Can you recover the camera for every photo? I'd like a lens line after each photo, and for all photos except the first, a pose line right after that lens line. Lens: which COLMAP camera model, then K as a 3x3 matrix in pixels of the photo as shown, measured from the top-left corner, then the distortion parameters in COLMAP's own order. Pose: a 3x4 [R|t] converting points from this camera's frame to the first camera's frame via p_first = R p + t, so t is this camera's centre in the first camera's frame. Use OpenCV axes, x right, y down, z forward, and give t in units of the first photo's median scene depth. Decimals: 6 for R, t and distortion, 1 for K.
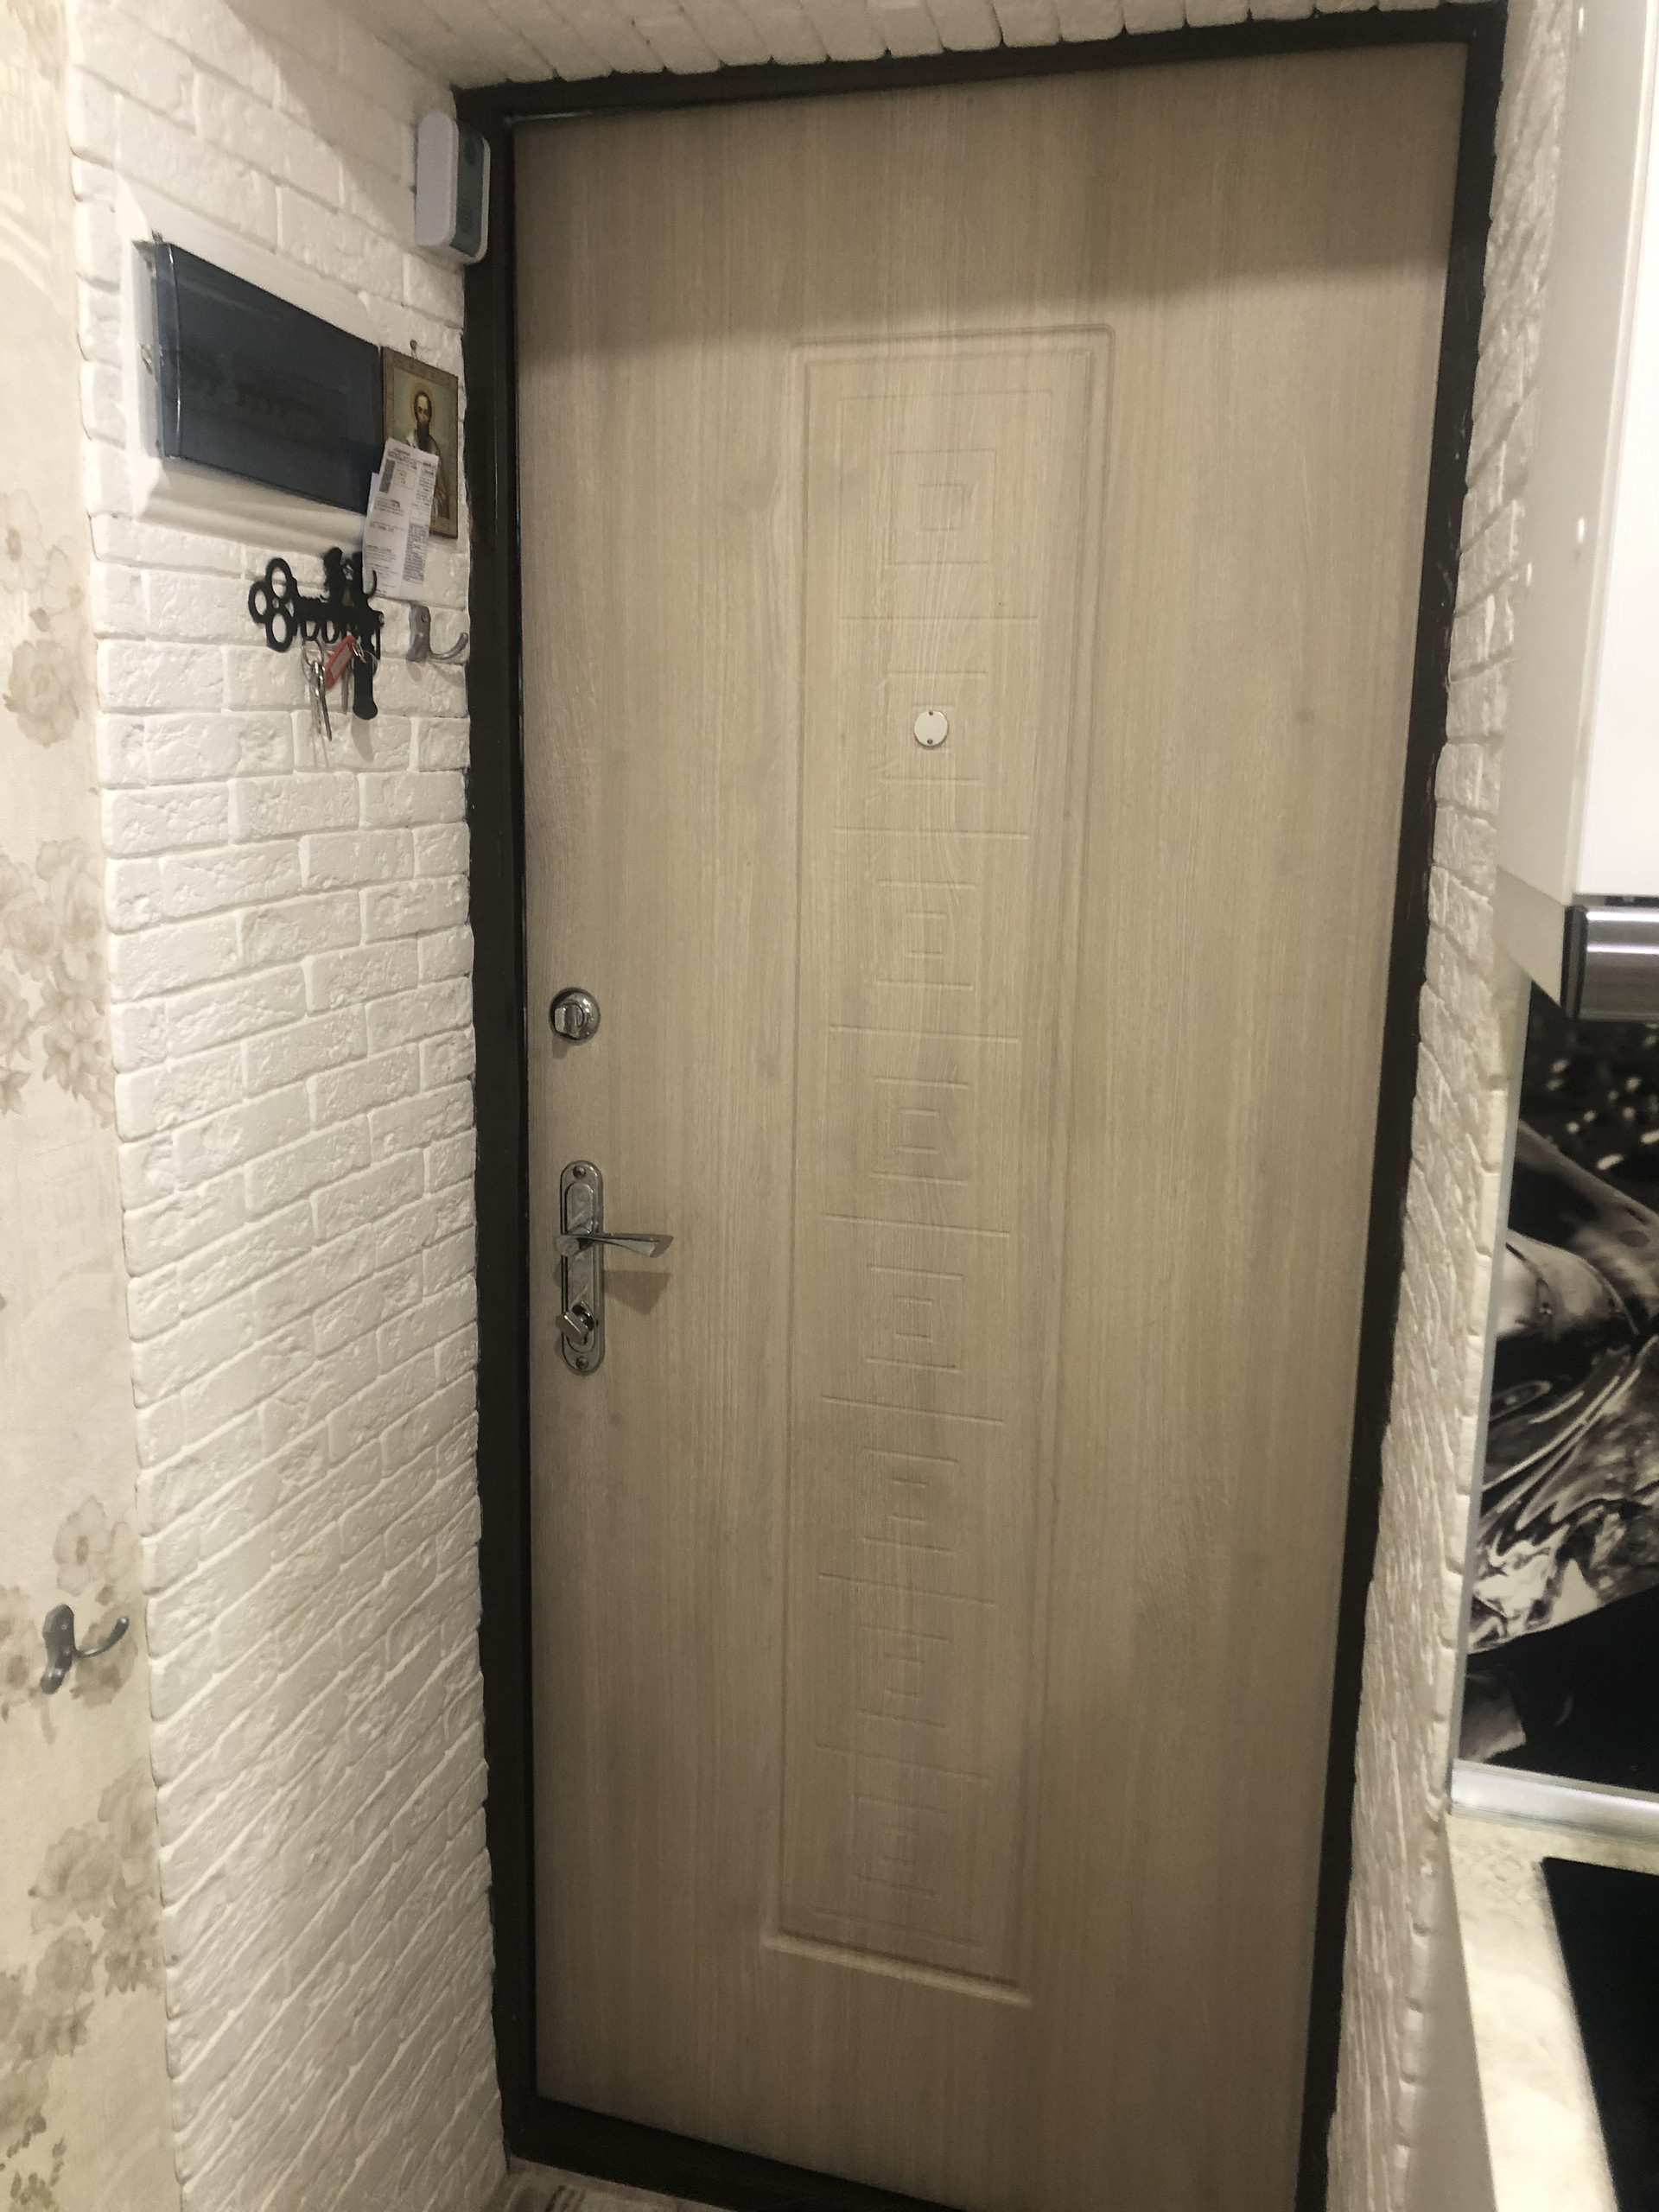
lens RADIAL K [[1813.5, 0, 824.5], [0, 1813.5, 1102.2], [0, 0, 1]] dist [-0.004797, 0.008543]
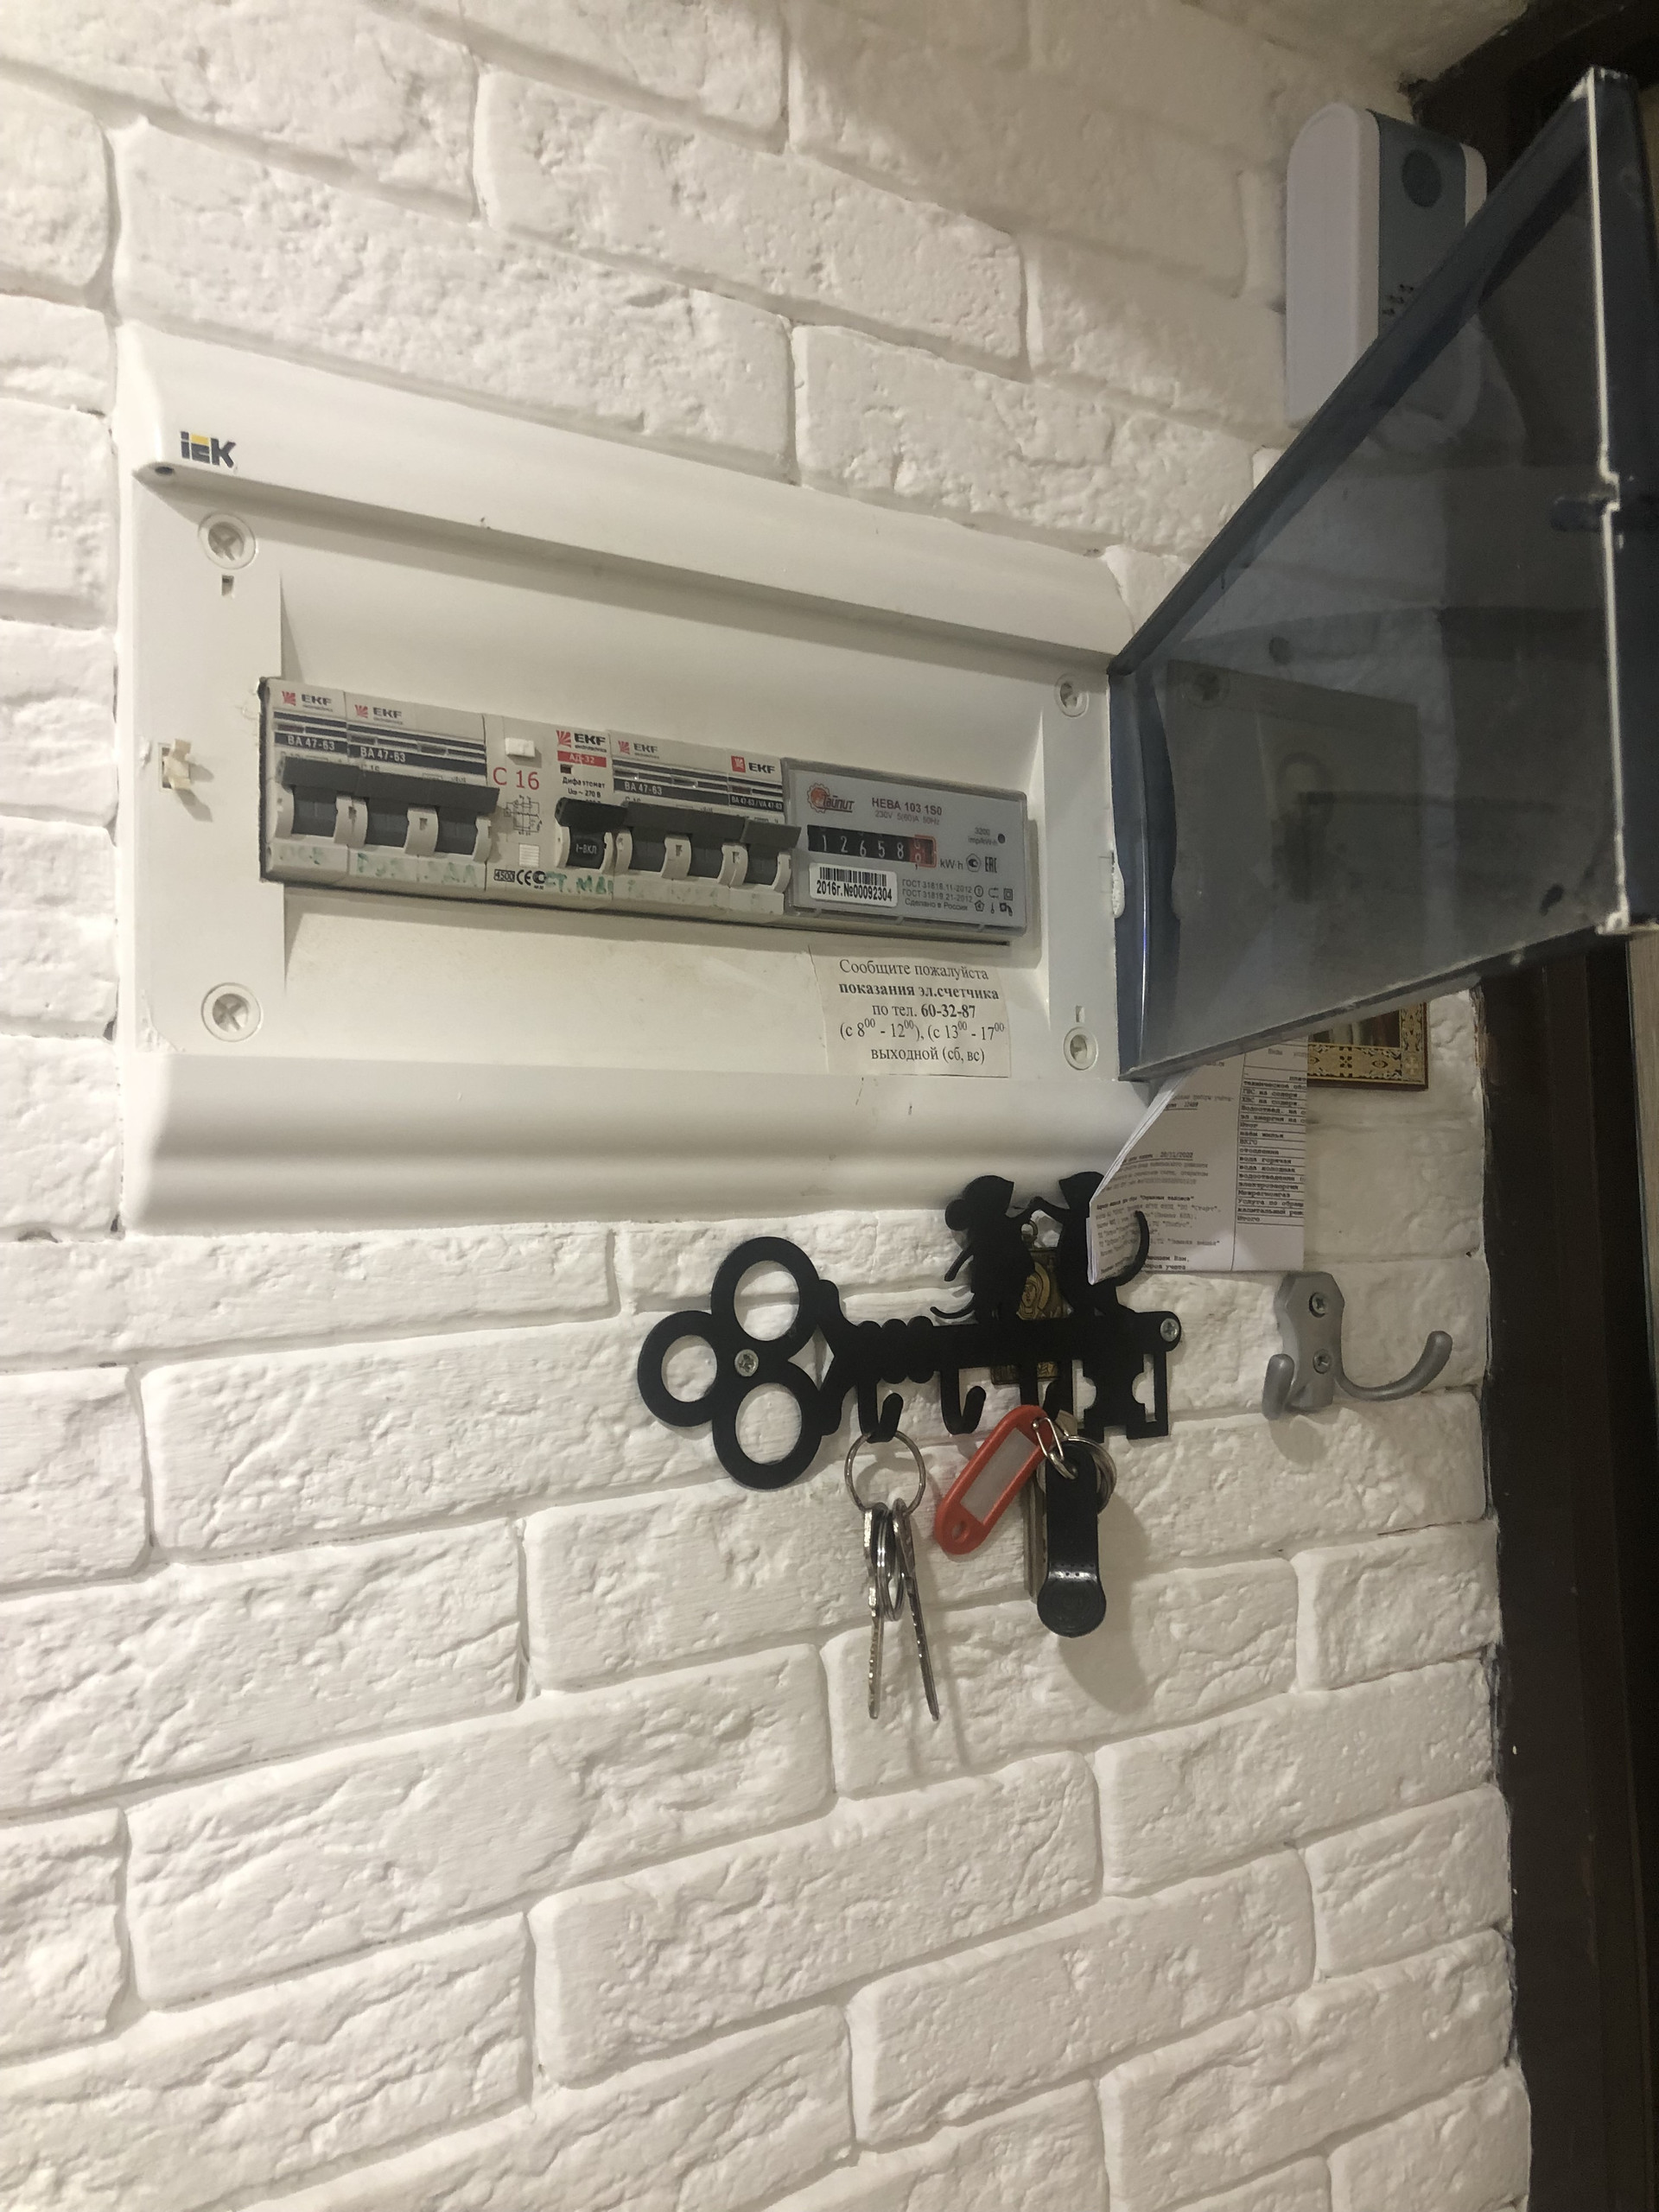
lens RADIAL K [[1813.5, 0, 830.0], [0, 1813.5, 1096.1], [0, 0, 1]] dist [-0.004797, 0.008543]
pose [[0.752014, -0.085323, -0.653602, -0.048362], [-0.079432, 0.972630, -0.218361, -0.240292], [0.654344, 0.216127, 0.724654, 0.711244]]
